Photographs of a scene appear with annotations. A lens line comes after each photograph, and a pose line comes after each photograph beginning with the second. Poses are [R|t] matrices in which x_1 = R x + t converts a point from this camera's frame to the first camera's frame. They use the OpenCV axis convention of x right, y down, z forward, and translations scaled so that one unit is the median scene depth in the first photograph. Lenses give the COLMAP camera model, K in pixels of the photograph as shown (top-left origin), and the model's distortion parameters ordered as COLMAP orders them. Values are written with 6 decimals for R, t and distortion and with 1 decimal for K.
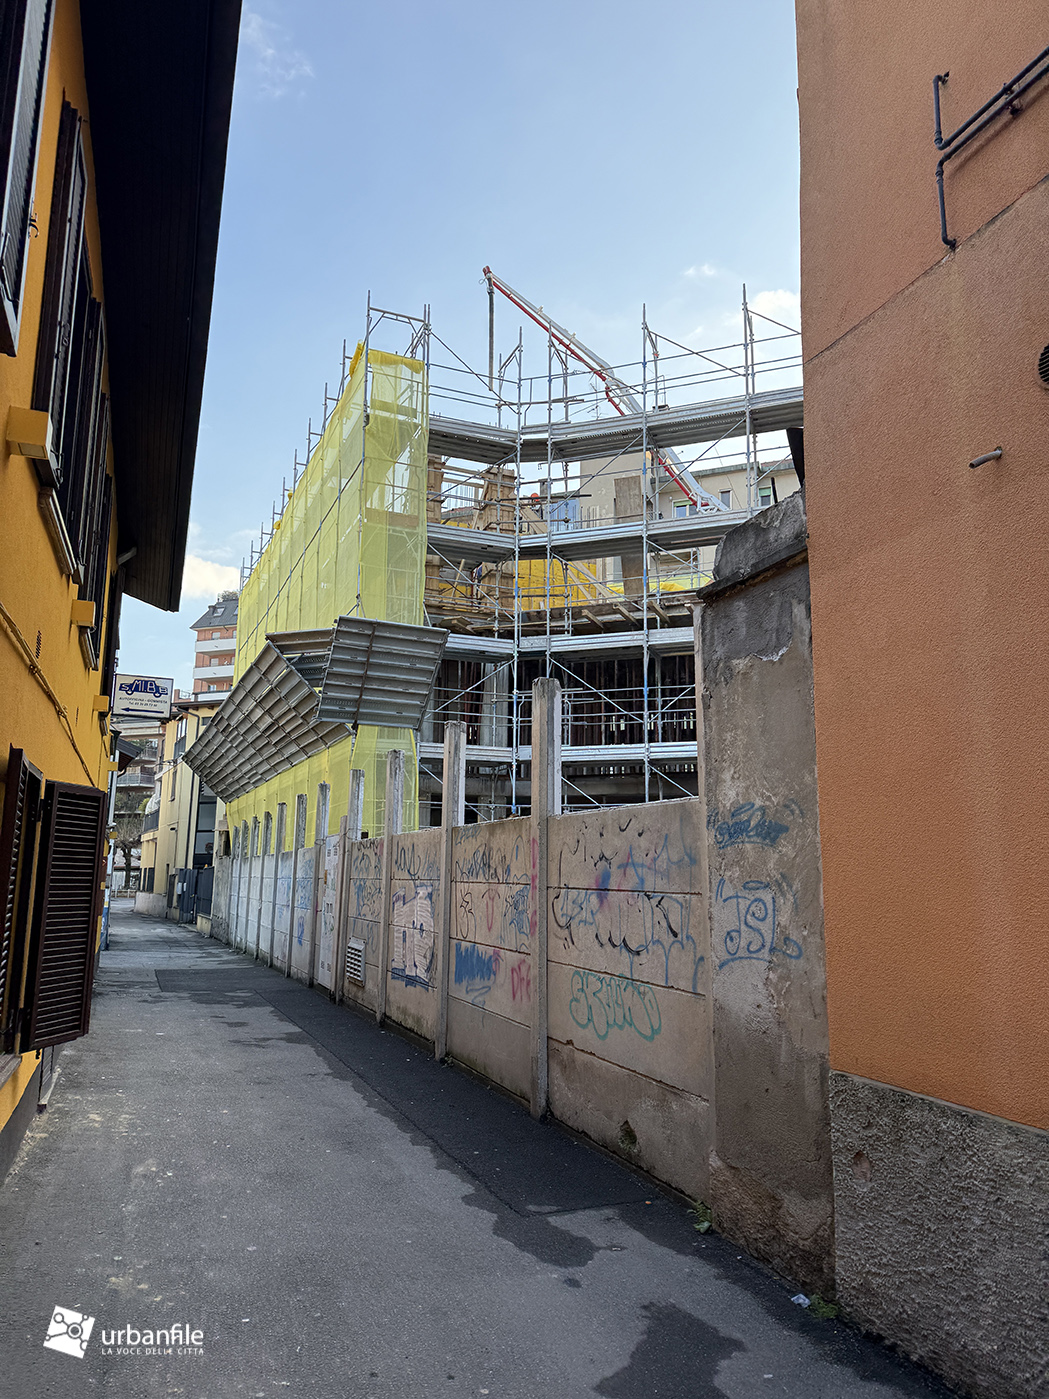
lens RADIAL K [[1004.6, 0, 524.5], [0, 1004.6, 699.5], [0, 0, 1]] dist [0.067502, -0.000016]
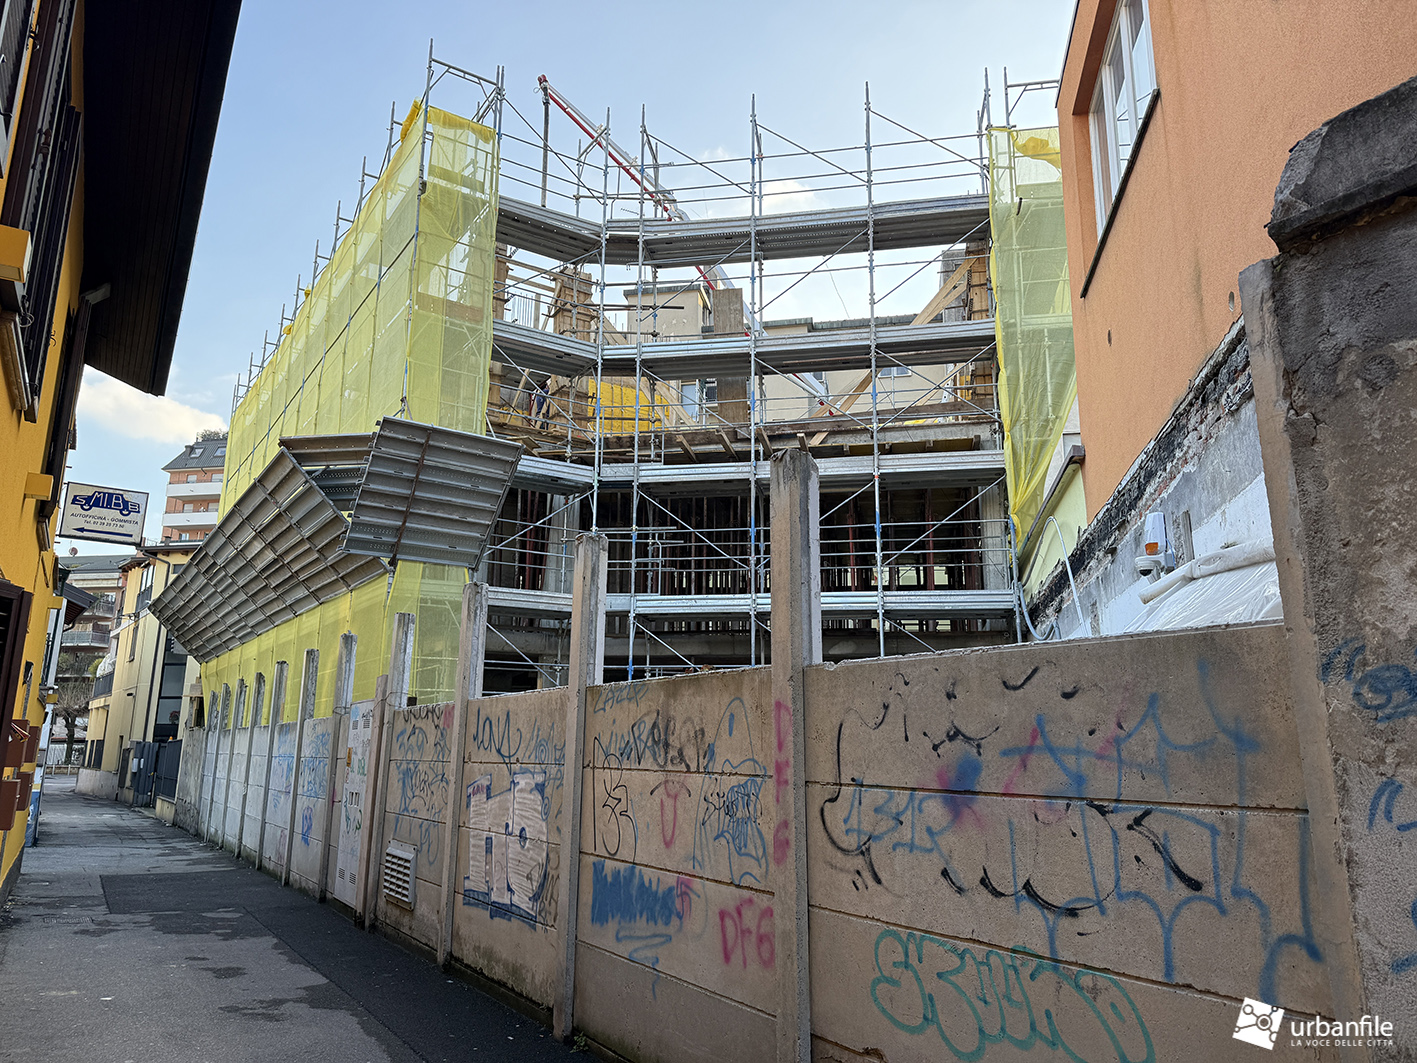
lens RADIAL K [[1018.7, 0, 708.5], [0, 1018.7, 531.5], [0, 0, 1]] dist [0.002228, 0.000318]
pose [[0.983426, 0.042219, 0.176327, -0.062846], [-0.035215, 0.998469, -0.042666, 0.025750], [-0.177858, 0.035749, 0.983407, 0.164253]]
